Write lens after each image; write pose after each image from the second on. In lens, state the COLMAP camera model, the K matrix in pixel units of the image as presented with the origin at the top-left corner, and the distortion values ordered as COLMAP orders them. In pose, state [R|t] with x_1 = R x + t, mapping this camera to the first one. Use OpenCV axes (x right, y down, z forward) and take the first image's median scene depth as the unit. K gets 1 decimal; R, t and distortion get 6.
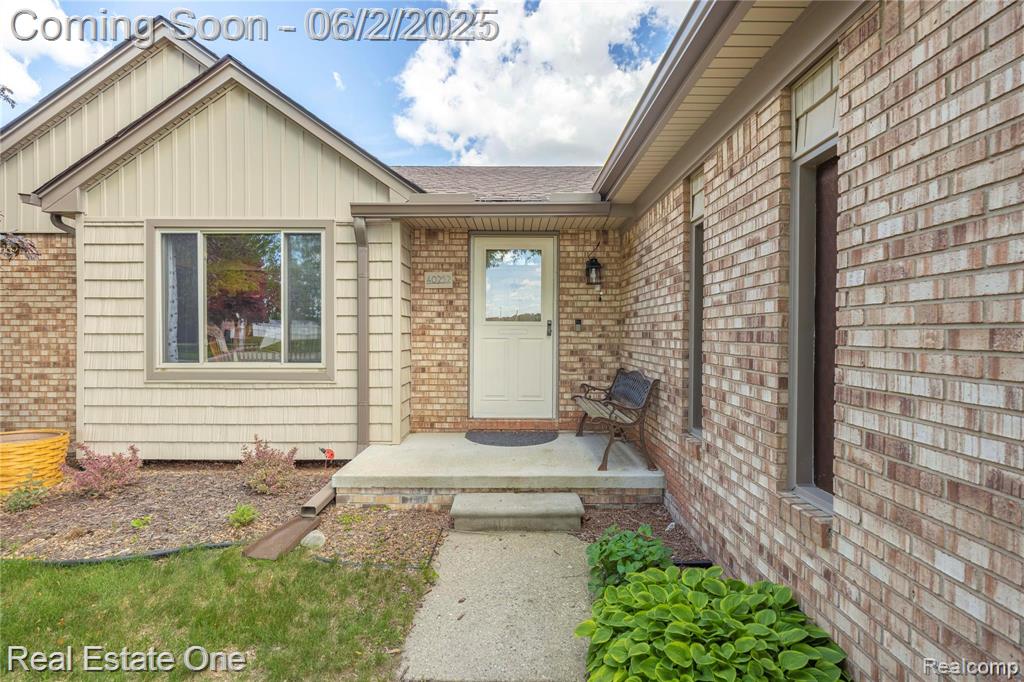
lens RADIAL K [[501.4, 0, 514.4], [0, 501.4, 338.5], [0, 0, 1]] dist [0.002922, 0.000211]
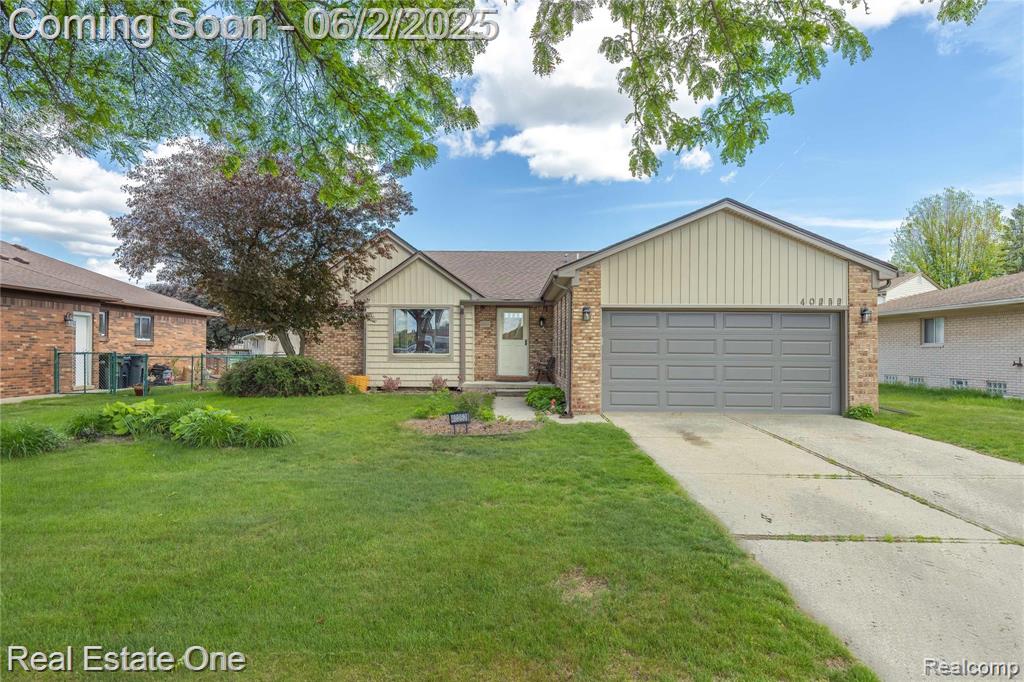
lens RADIAL K [[652.1, 0, 509.6], [0, 652.1, 345.9], [0, 0, 1]] dist [-0.000158, -0.000688]
pose [[0.999682, 0.005093, 0.024716, -0.118861], [-0.004681, 0.999849, -0.016718, 0.064709], [-0.024797, 0.016597, 0.999555, -2.800434]]
